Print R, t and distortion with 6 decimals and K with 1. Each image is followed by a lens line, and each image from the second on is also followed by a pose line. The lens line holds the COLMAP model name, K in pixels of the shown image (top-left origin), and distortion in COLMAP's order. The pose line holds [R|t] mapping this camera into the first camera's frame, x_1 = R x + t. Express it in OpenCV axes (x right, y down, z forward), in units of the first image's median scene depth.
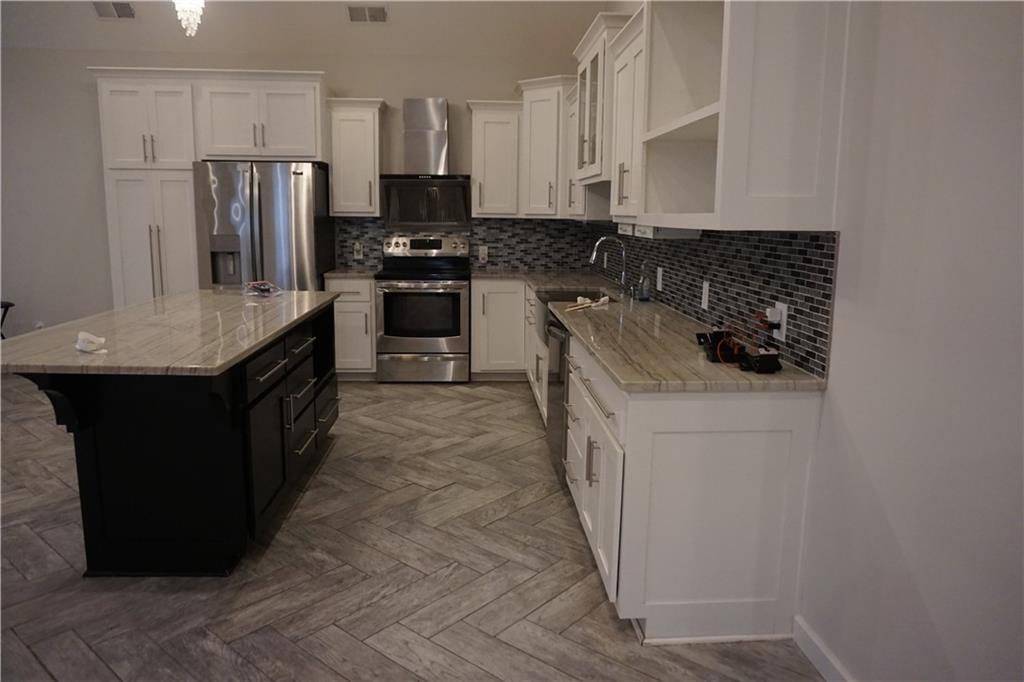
lens RADIAL K [[706.5, 0, 512.0], [0, 706.5, 341.0], [0, 0, 1]] dist [-0.046222, 0.000190]
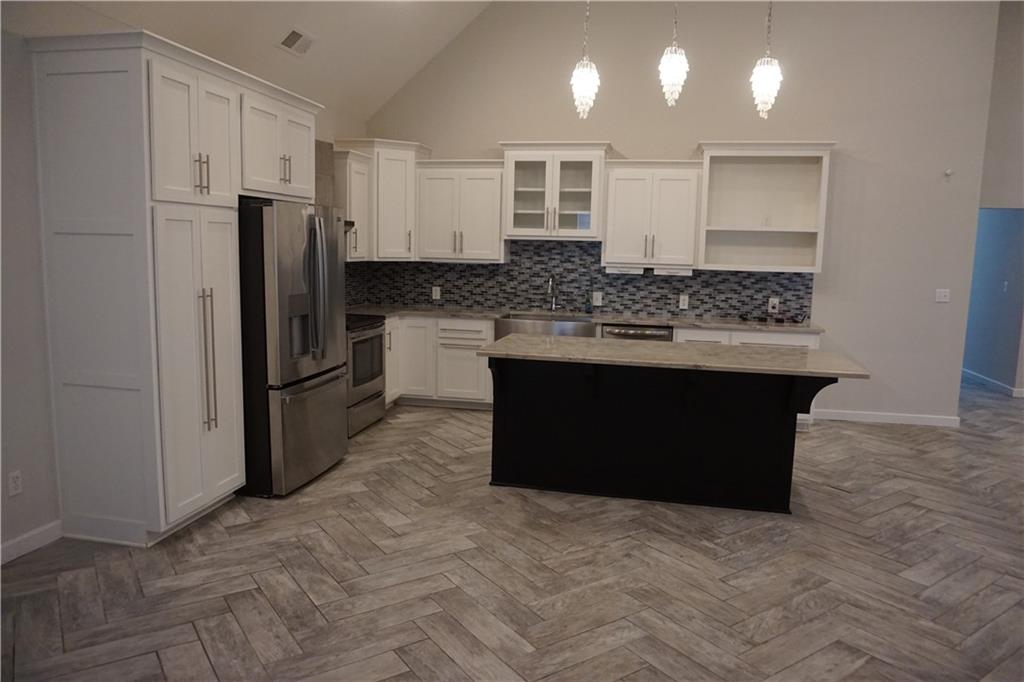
lens RADIAL K [[706.5, 0, 512.0], [0, 706.5, 341.0], [0, 0, 1]] dist [-0.046222, 0.000190]
pose [[0.275420, -0.137935, 0.951377, -1.099190], [0.151379, 0.983529, 0.098772, -0.140499], [-0.949330, 0.116815, 0.291764, 0.540787]]
